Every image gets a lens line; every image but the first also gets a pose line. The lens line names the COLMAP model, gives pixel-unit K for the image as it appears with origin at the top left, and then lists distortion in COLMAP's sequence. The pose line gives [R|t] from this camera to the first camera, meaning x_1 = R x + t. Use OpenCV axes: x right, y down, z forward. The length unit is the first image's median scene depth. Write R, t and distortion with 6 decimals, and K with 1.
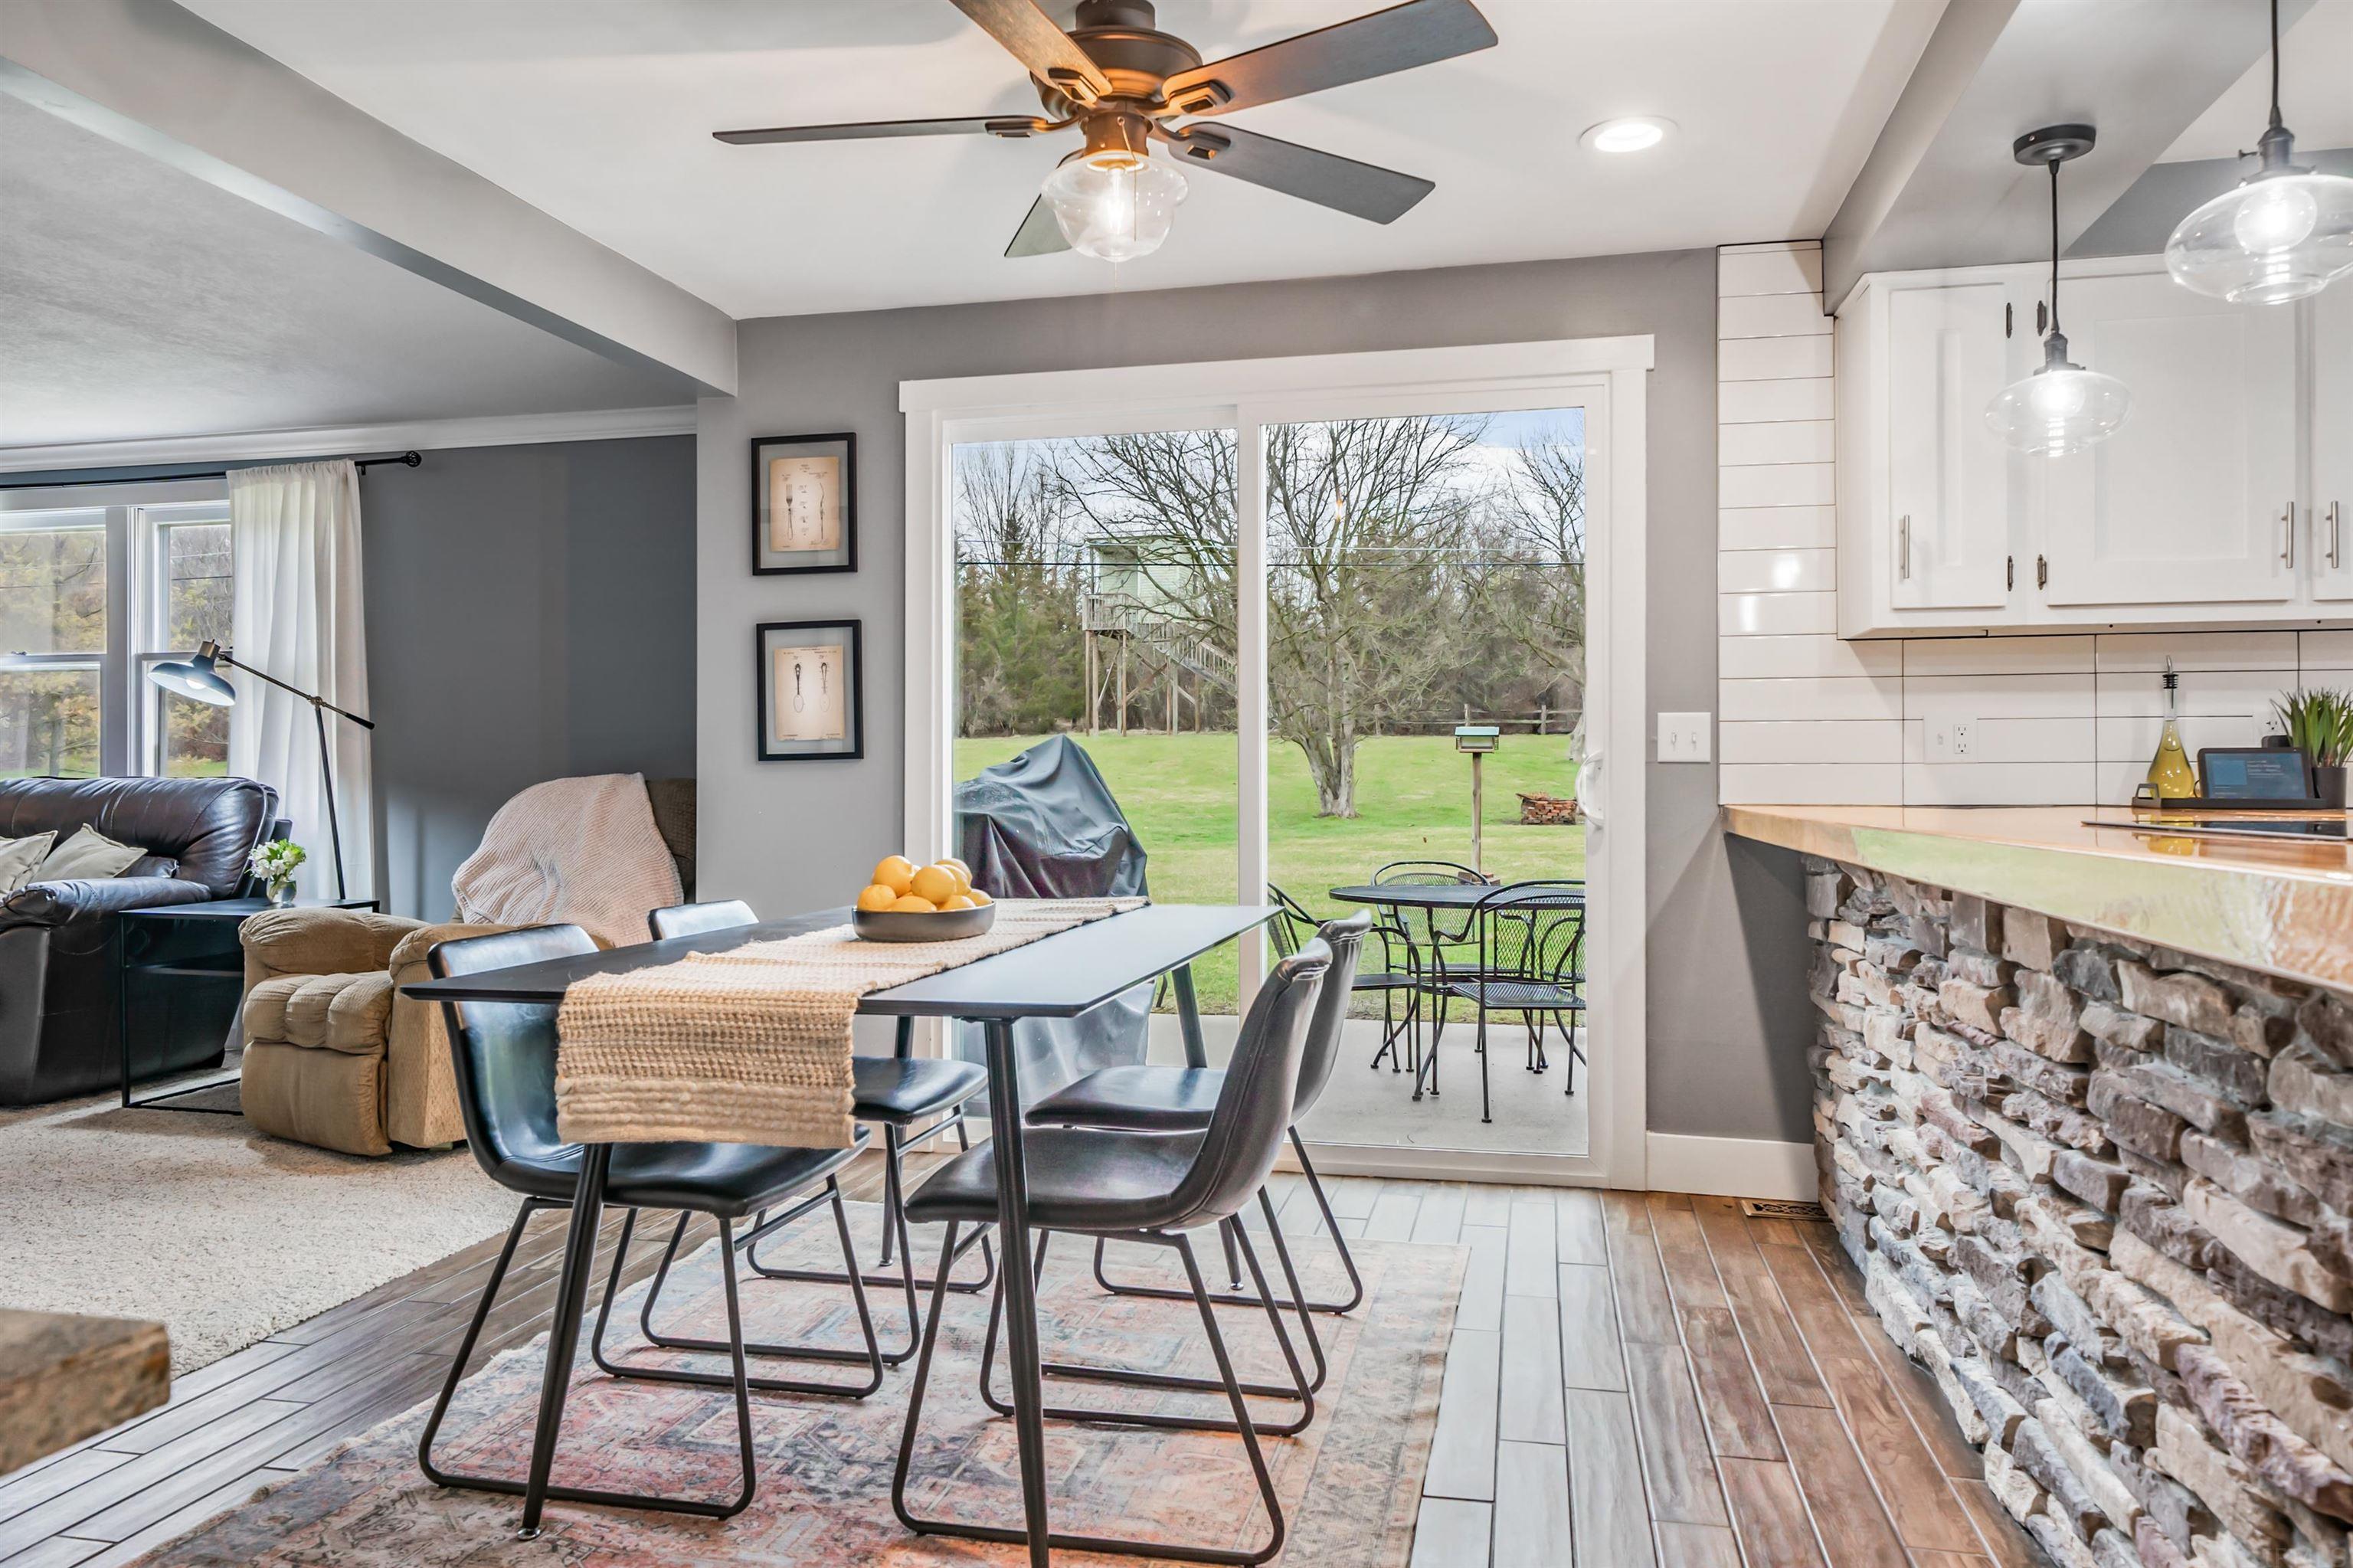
lens RADIAL K [[1579.9, 0, 1172.8], [0, 1579.9, 788.1], [0, 0, 1]] dist [0.004295, 0.000094]
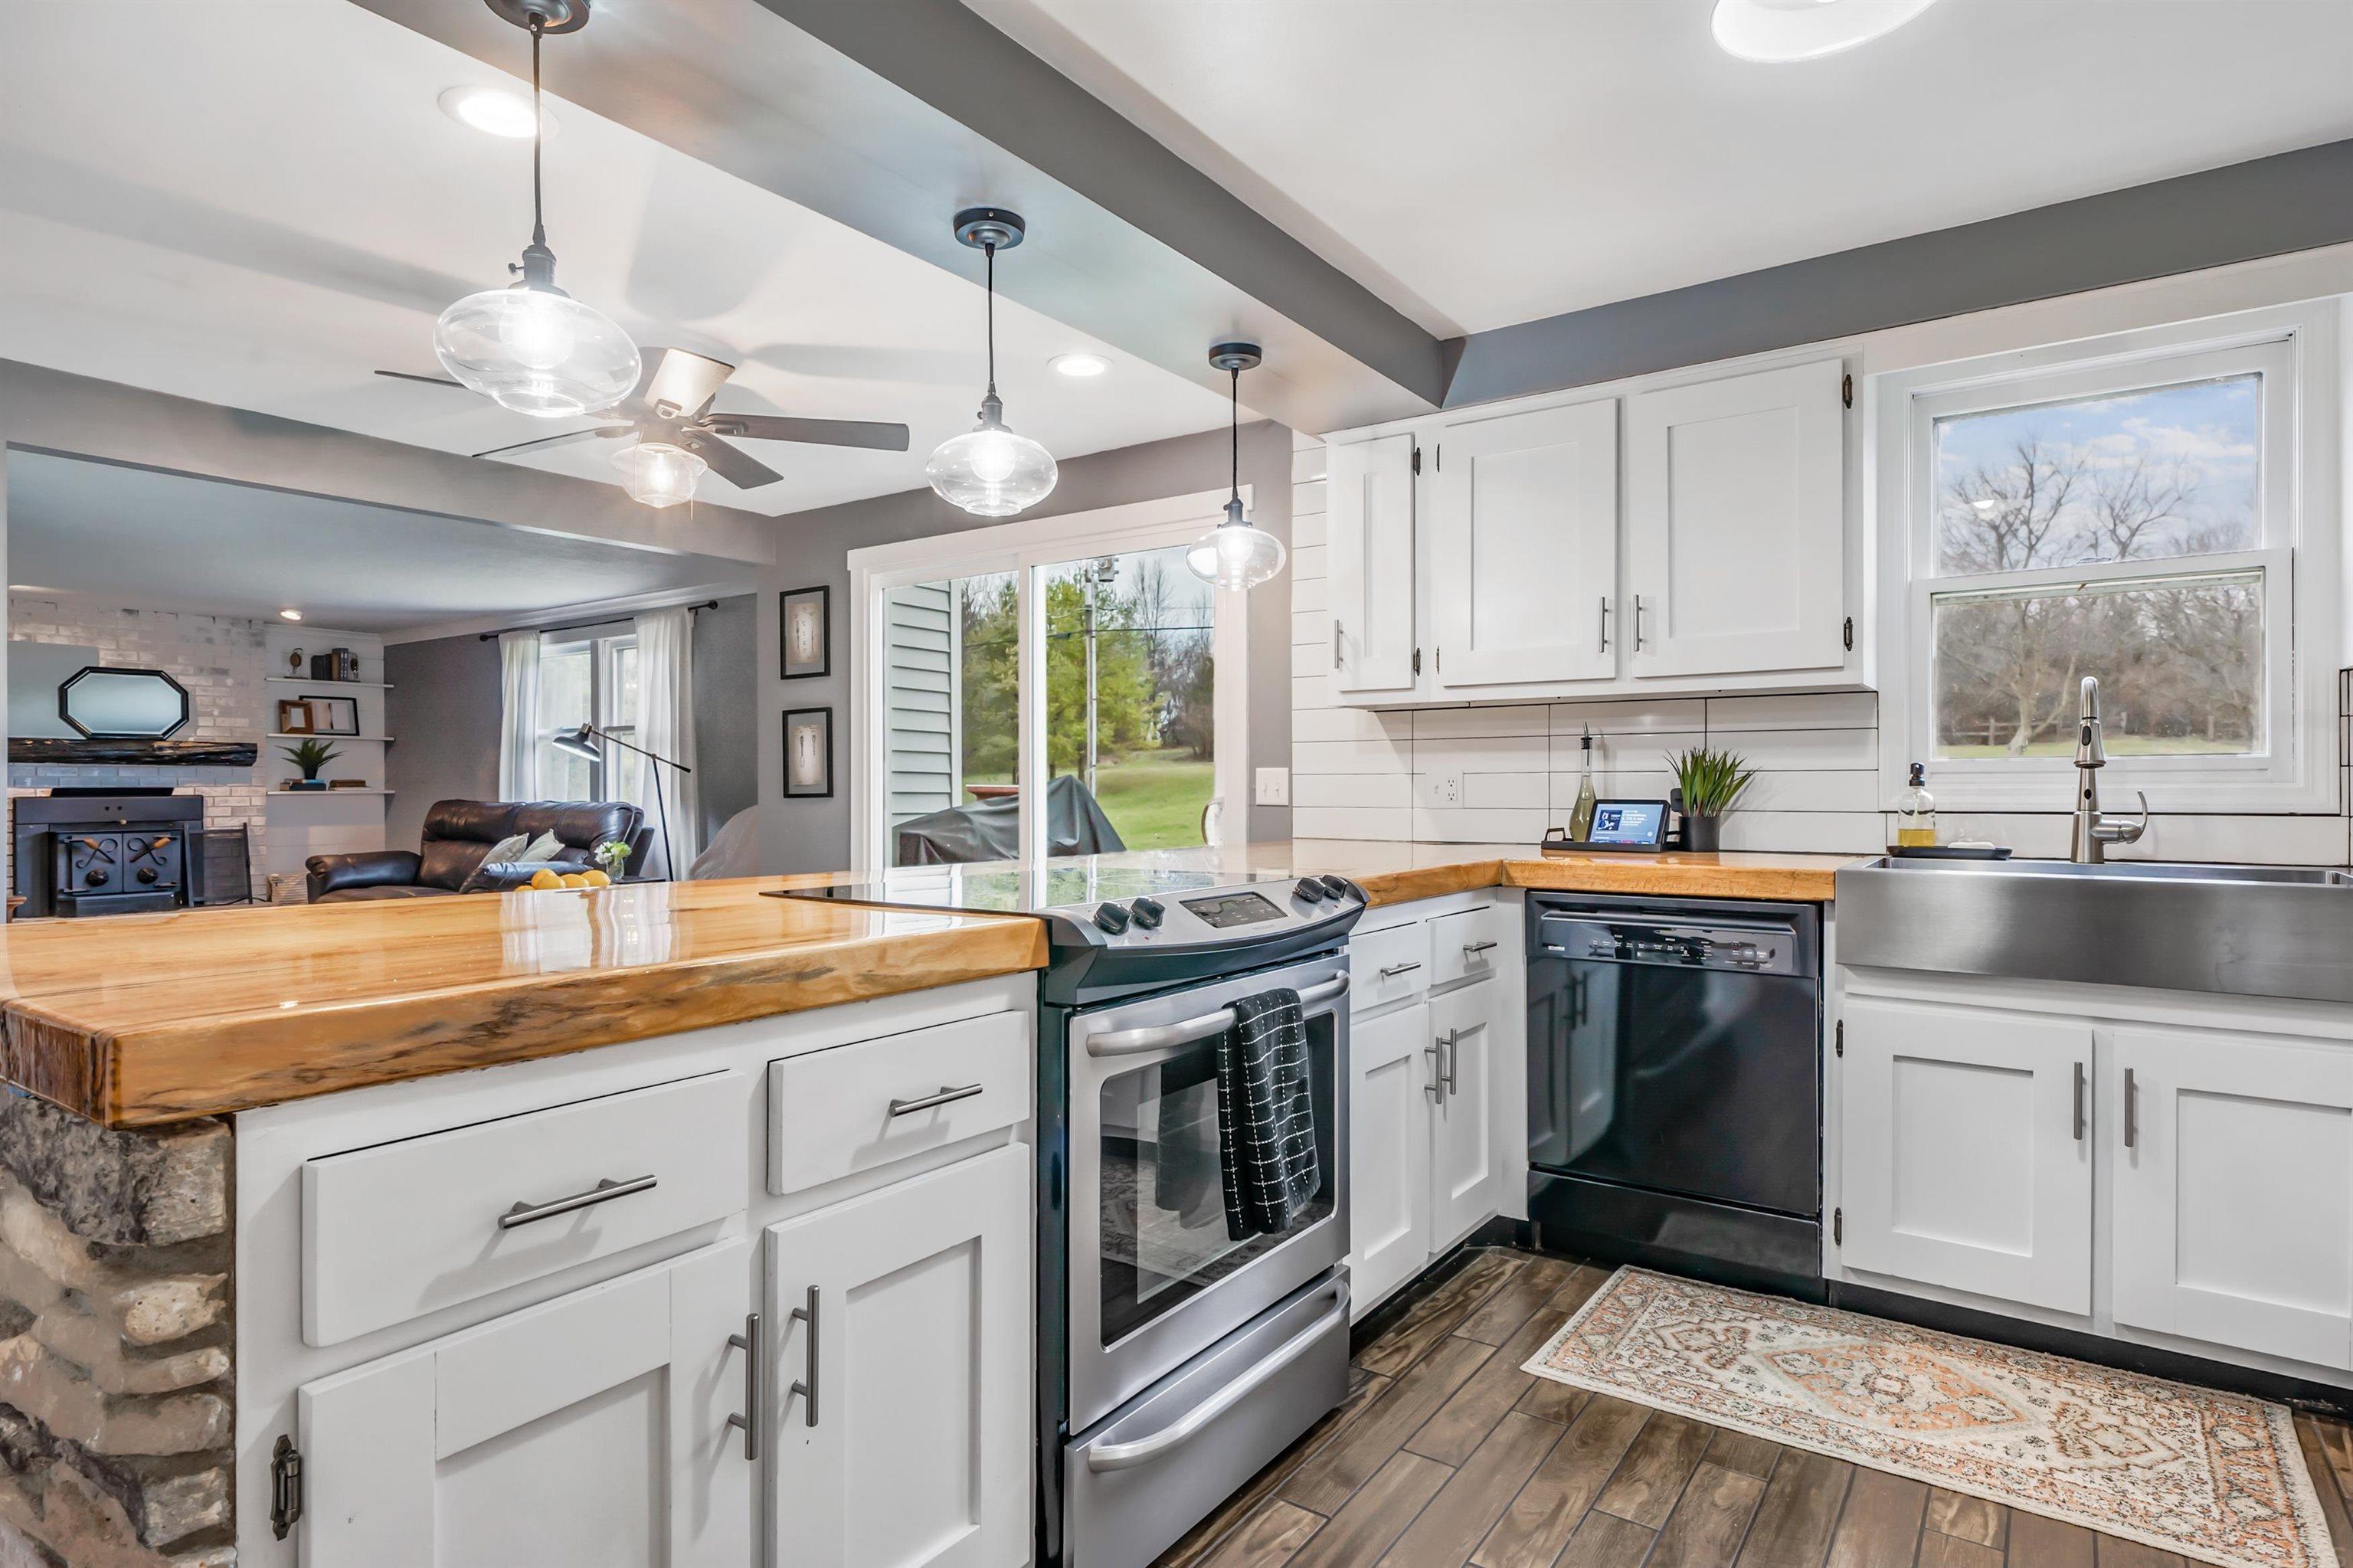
lens RADIAL K [[1255.4, 0, 1178.3], [0, 1255.4, 784.1], [0, 0, 1]] dist [-0.000054, 0.000010]
pose [[0.925368, -0.000535, -0.379070, 0.573179], [-0.001632, 0.999984, -0.005396, -0.025060], [0.379067, 0.005612, 0.925352, -0.001305]]
